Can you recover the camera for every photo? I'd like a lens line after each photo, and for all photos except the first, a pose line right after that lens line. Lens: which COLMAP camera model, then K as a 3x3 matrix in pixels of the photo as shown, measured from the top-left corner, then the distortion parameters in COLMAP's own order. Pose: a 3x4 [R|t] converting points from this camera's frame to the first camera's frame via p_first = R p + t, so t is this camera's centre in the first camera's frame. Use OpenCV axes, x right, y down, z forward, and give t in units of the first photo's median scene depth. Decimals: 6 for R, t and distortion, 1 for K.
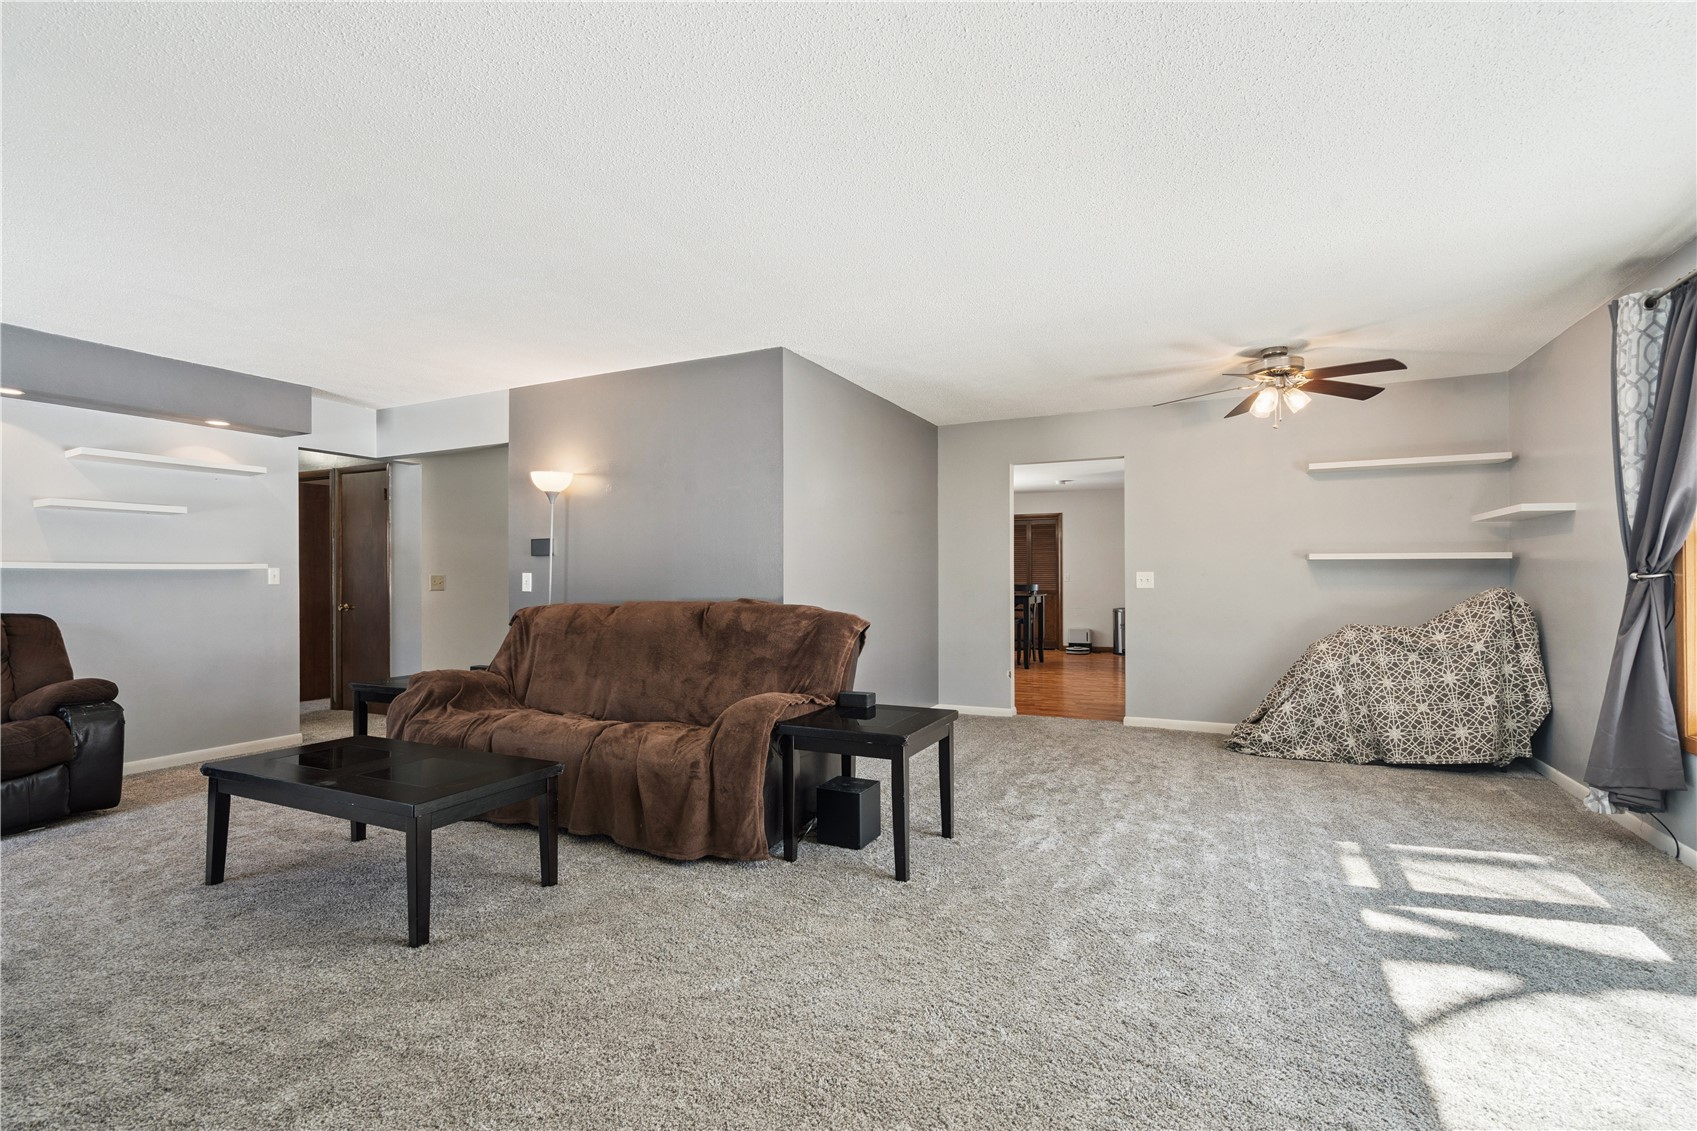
lens RADIAL K [[767.3, 0, 852.0], [0, 767.3, 577.9], [0, 0, 1]] dist [-0.002799, 0.000634]
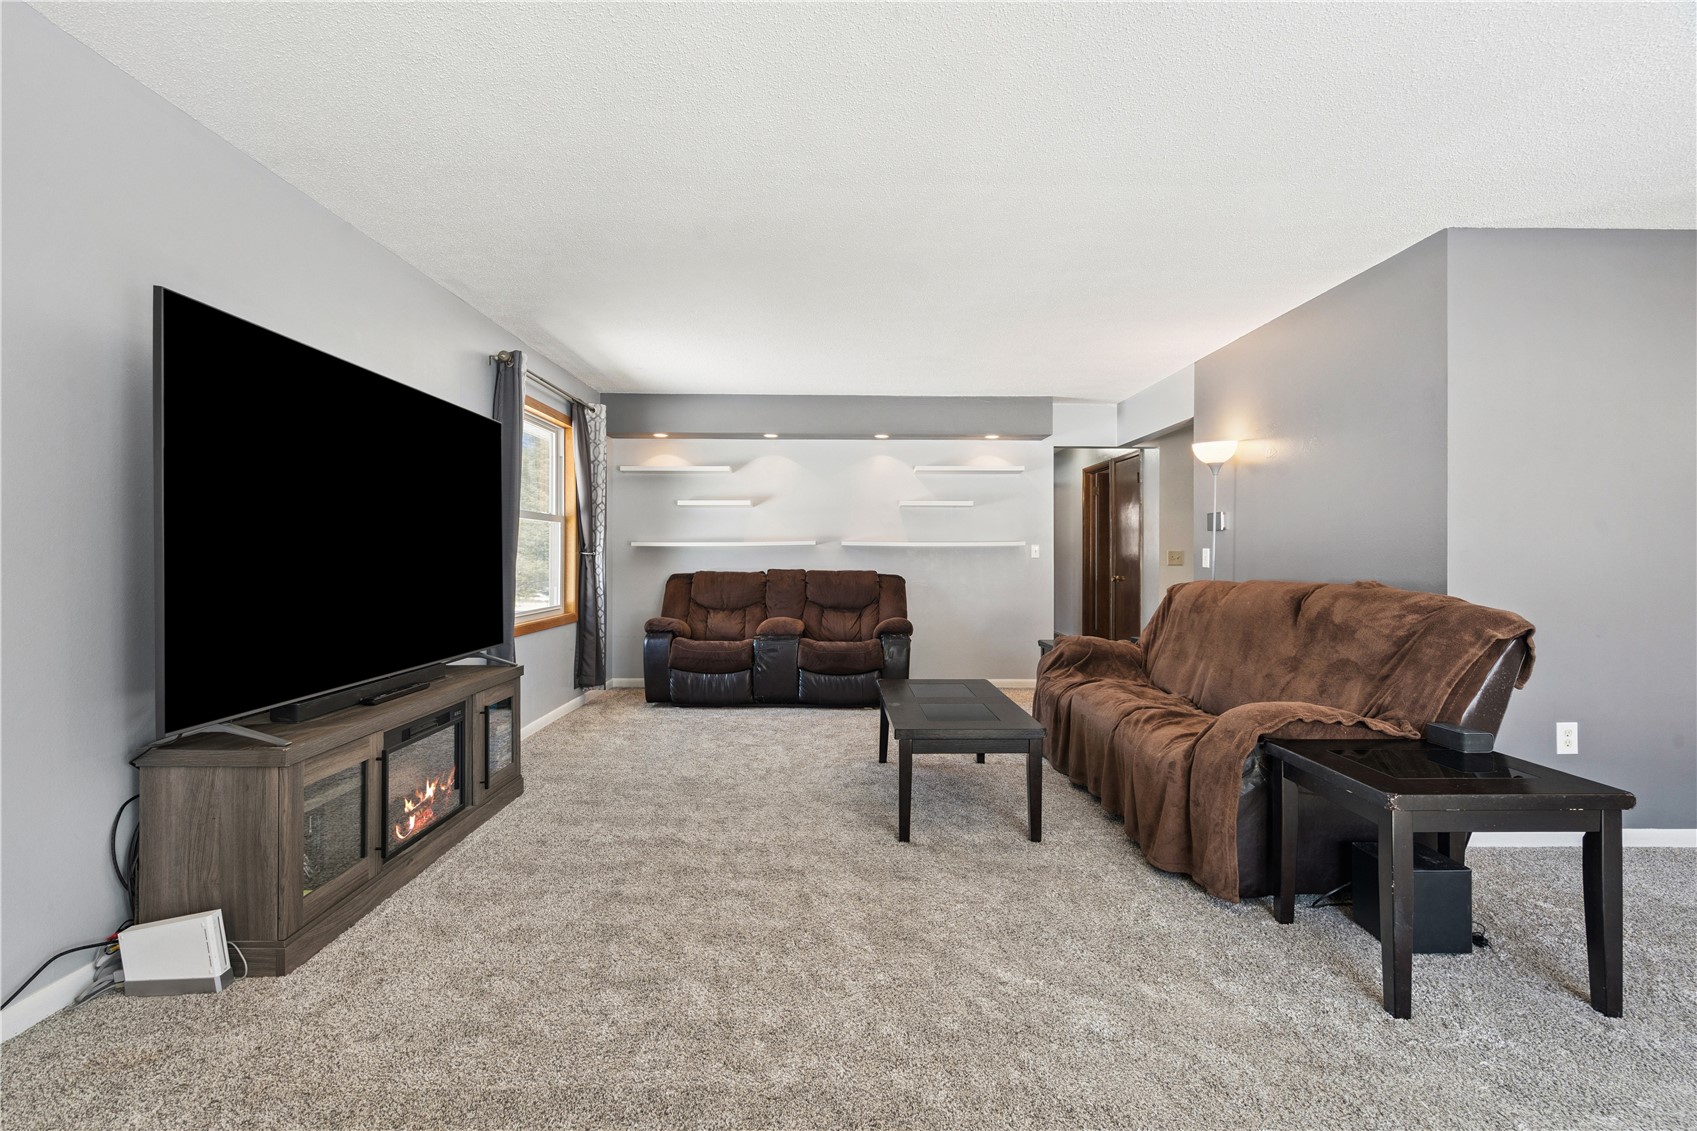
lens RADIAL K [[767.3, 0, 852.0], [0, 767.3, 577.9], [0, 0, 1]] dist [-0.002799, 0.000634]
pose [[0.454949, 0.031180, -0.889971, 0.326275], [-0.006756, 0.999479, 0.031563, 0.003571], [0.890492, -0.008347, 0.454923, 0.224333]]
